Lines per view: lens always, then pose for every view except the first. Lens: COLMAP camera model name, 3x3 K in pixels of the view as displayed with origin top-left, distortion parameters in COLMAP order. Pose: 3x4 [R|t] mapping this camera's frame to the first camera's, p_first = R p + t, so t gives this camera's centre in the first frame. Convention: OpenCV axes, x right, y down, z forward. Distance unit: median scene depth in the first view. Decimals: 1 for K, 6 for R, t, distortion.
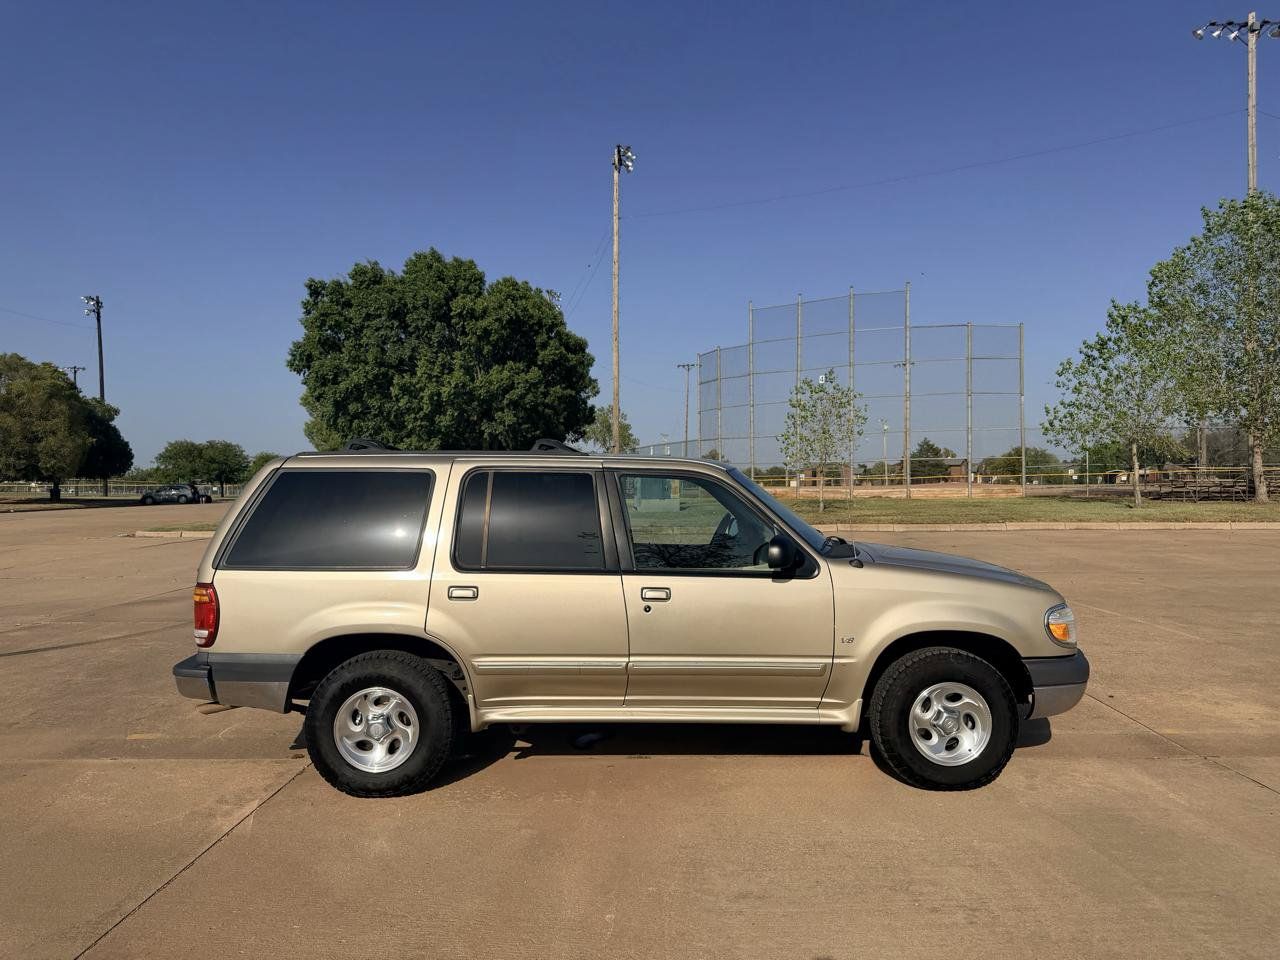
lens RADIAL K [[906.7, 0, 641.4], [0, 906.7, 482.1], [0, 0, 1]] dist [0.085812, -0.144688]
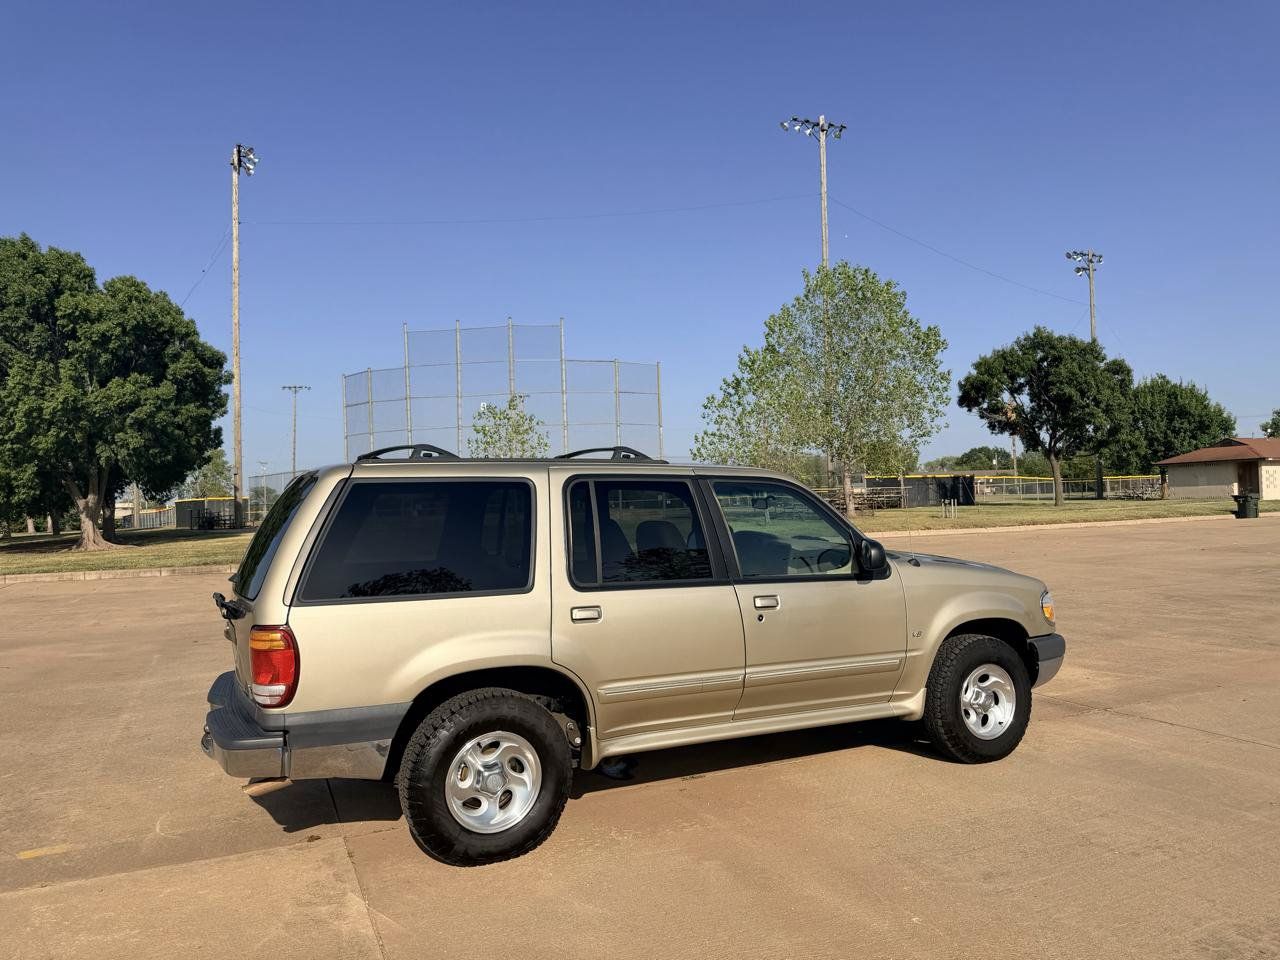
lens RADIAL K [[907.8, 0, 654.9], [0, 907.8, 474.5], [0, 0, 1]] dist [0.059733, -0.084027]
pose [[0.904014, -0.004304, 0.427482, -0.072438], [0.021471, 0.999144, -0.035347, 0.002387], [-0.426964, 0.041133, 0.903333, 0.021416]]
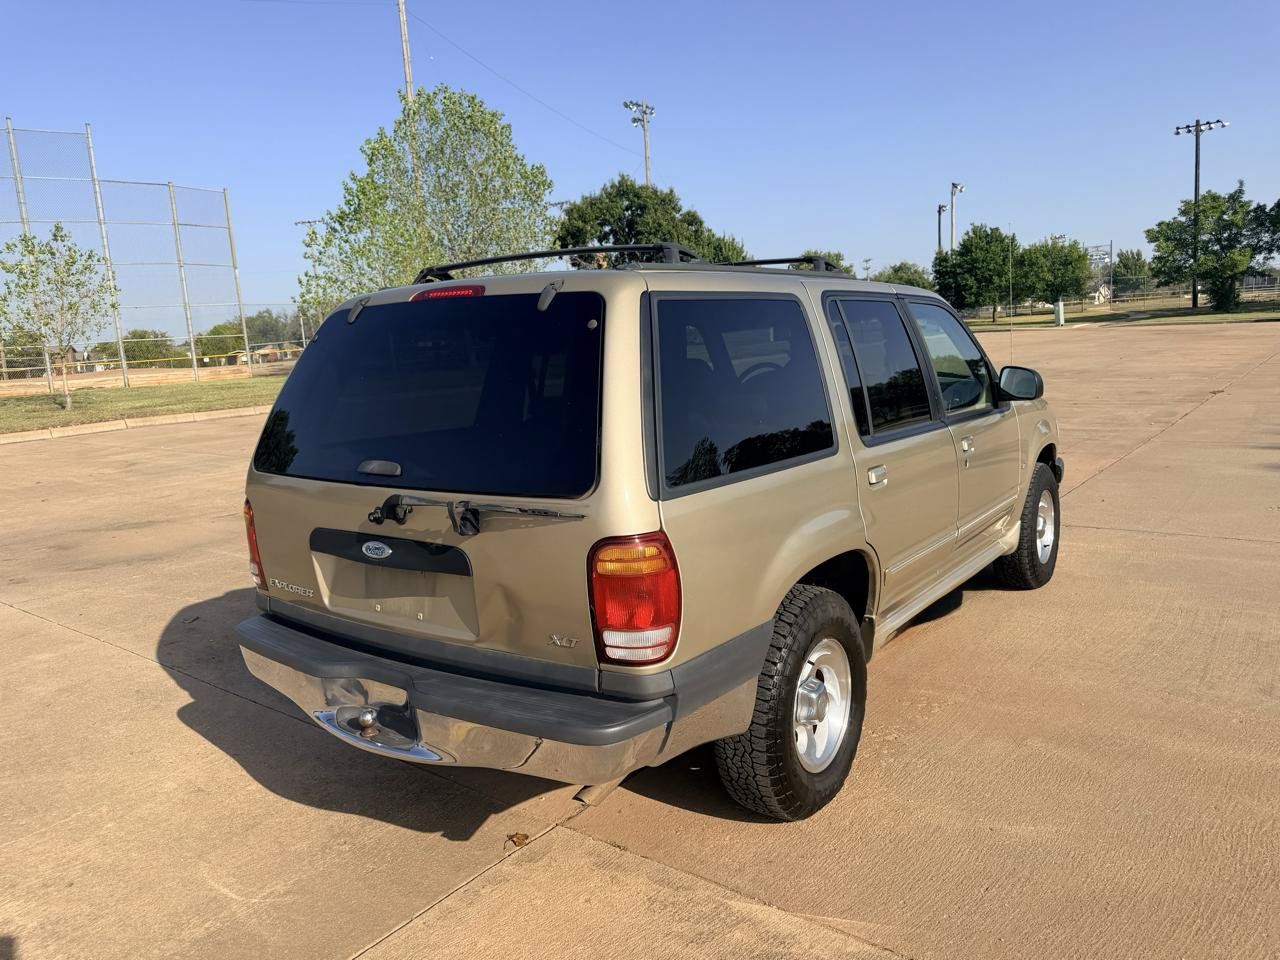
lens RADIAL K [[907.6, 0, 659.2], [0, 907.6, 484.6], [0, 0, 1]] dist [0.068683, -0.096094]
pose [[0.598461, -0.155159, 0.785983, -0.116905], [0.052860, 0.986576, 0.154509, 0.001949], [-0.799406, -0.050921, 0.598629, 0.100468]]
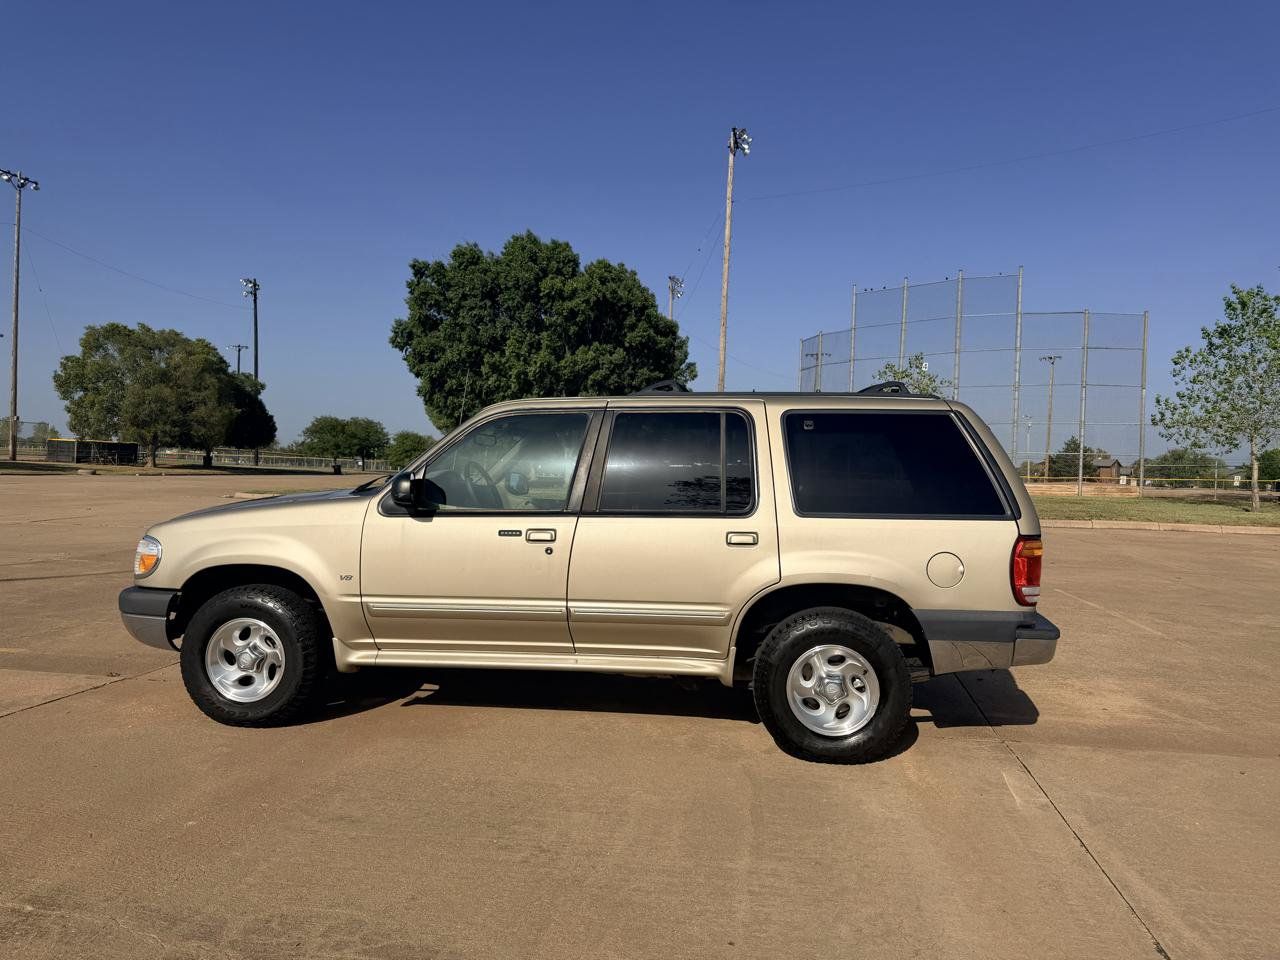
lens RADIAL K [[901.3, 0, 646.4], [0, 901.3, 485.0], [0, 0, 1]] dist [0.126798, -0.233873]
pose [[0.989189, 0.038587, -0.141477, 0.060538], [-0.036440, 0.999178, 0.017736, 0.006496], [0.142045, -0.012389, 0.989783, 0.007607]]
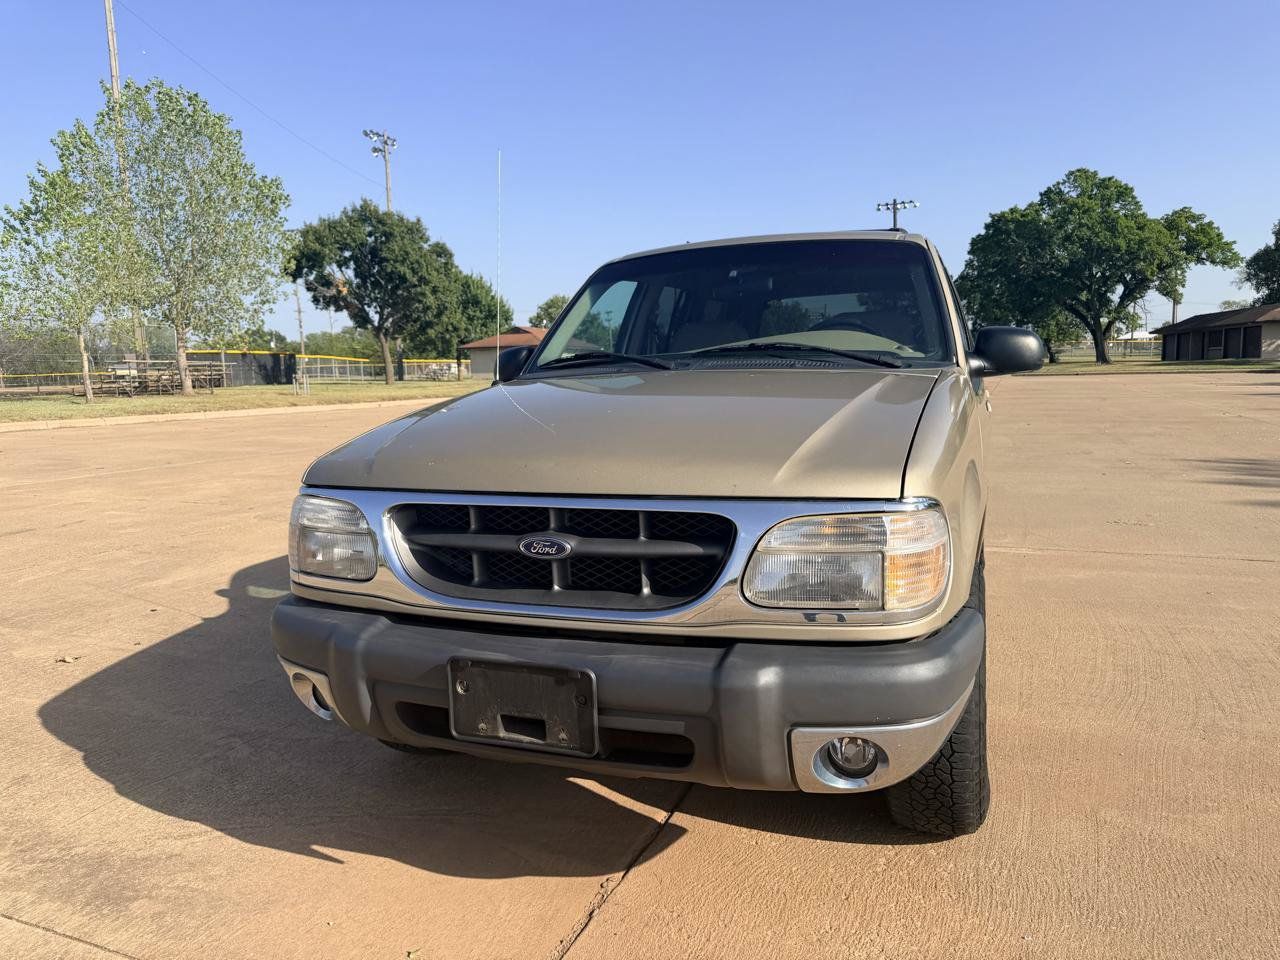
lens RADIAL K [[907.8, 0, 654.9], [0, 907.8, 474.5], [0, 0, 1]] dist [0.059733, -0.084027]
pose [[0.359796, -0.107074, 0.926867, -0.094327], [0.022246, 0.994095, 0.106205, 0.012560], [-0.932766, -0.017593, 0.360053, 0.135168]]
